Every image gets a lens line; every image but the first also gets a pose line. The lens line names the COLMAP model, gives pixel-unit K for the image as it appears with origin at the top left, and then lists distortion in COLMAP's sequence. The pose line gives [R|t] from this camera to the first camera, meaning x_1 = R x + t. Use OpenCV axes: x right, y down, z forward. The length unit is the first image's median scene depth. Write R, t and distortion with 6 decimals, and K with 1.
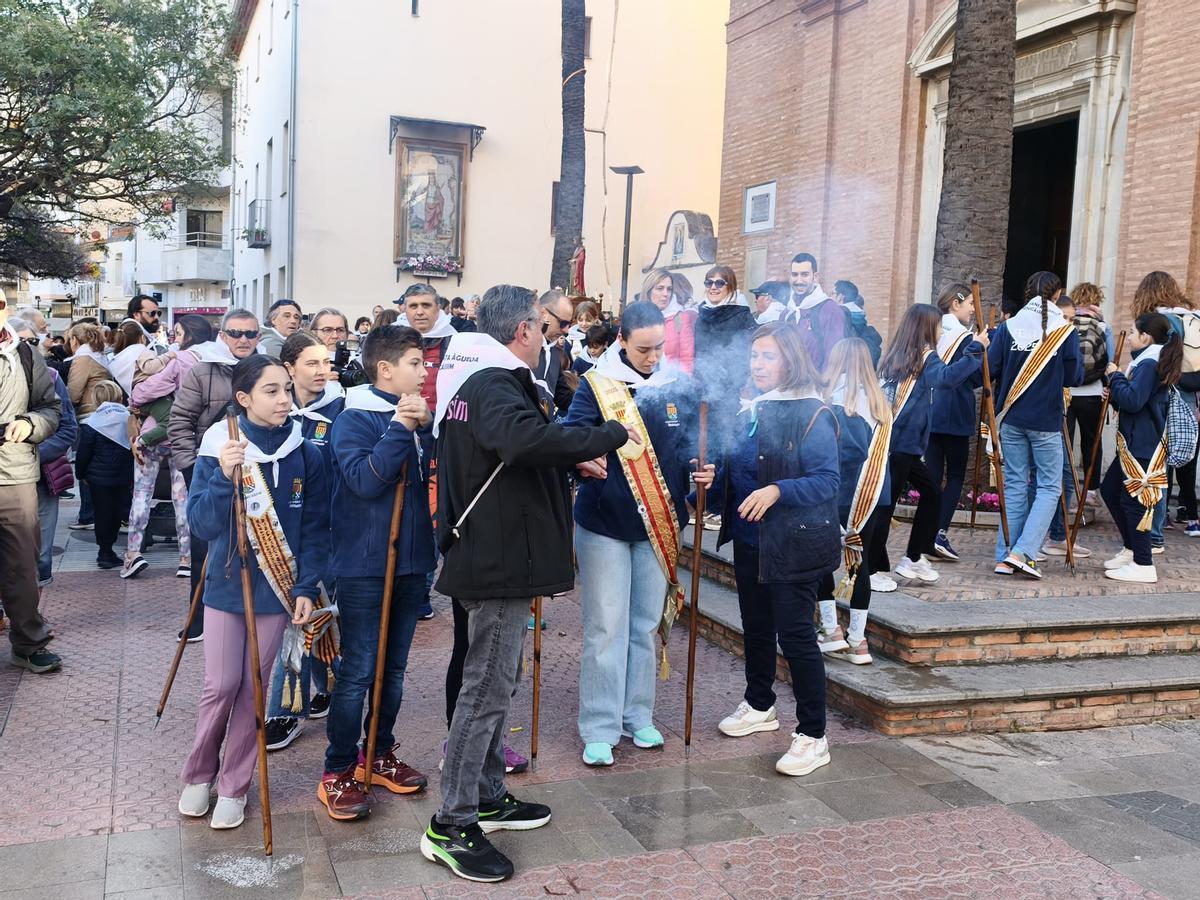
lens RADIAL K [[1162.0, 0, 600.9], [0, 1162.0, 443.6], [0, 0, 1]] dist [0.074904, 0.000000]
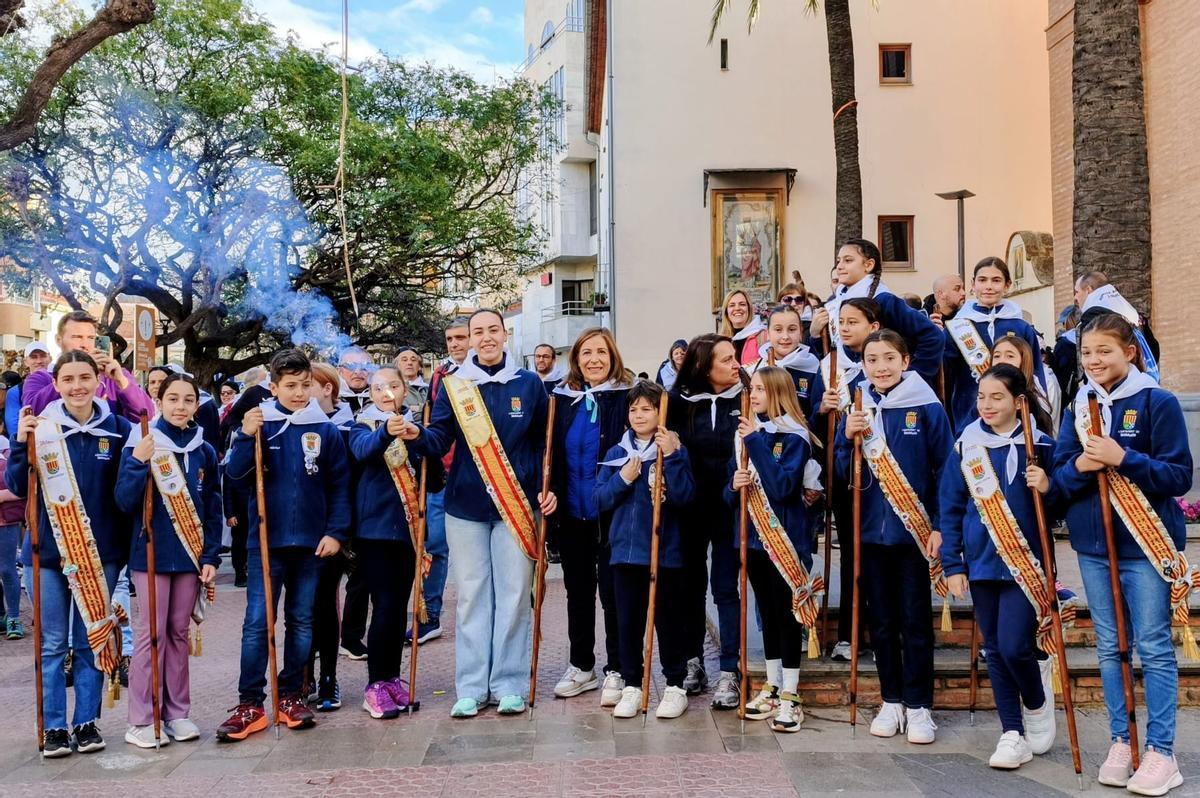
lens RADIAL K [[1255.7, 0, 609.9], [0, 1255.7, 372.2], [0, 0, 1]] dist [0.082643, 0.000000]
pose [[0.945362, -0.060836, -0.320295, 0.453189], [0.025702, 0.993285, -0.112803, 0.068795], [0.325007, 0.098408, 0.940578, -0.130433]]
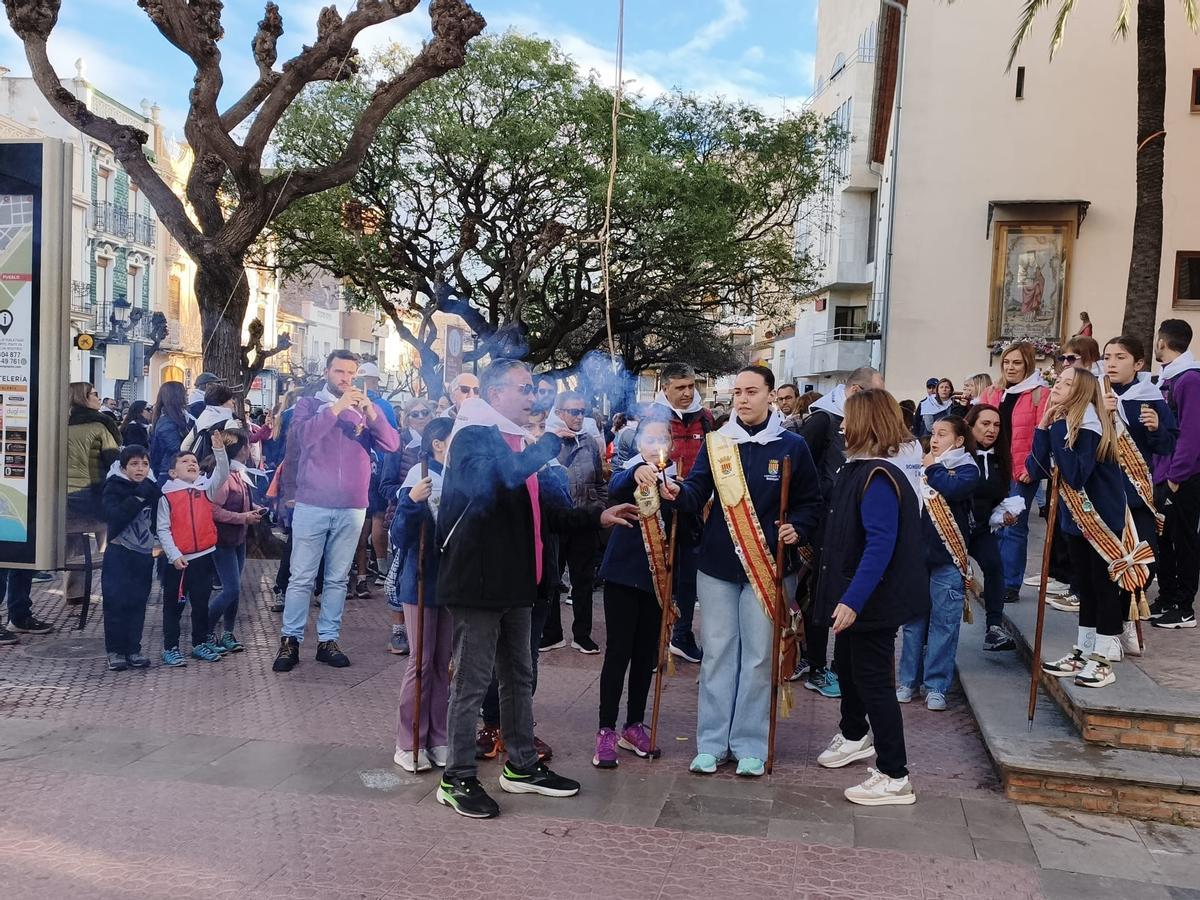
lens RADIAL K [[1162.0, 0, 607.7], [0, 1162.0, 463.8], [0, 0, 1]] dist [0.074904, 0.000000]
pose [[0.850592, 0.015971, -0.525584, 0.426678], [-0.046787, 0.997873, -0.045396, 0.023622], [0.523741, 0.063204, 0.849530, -0.041688]]
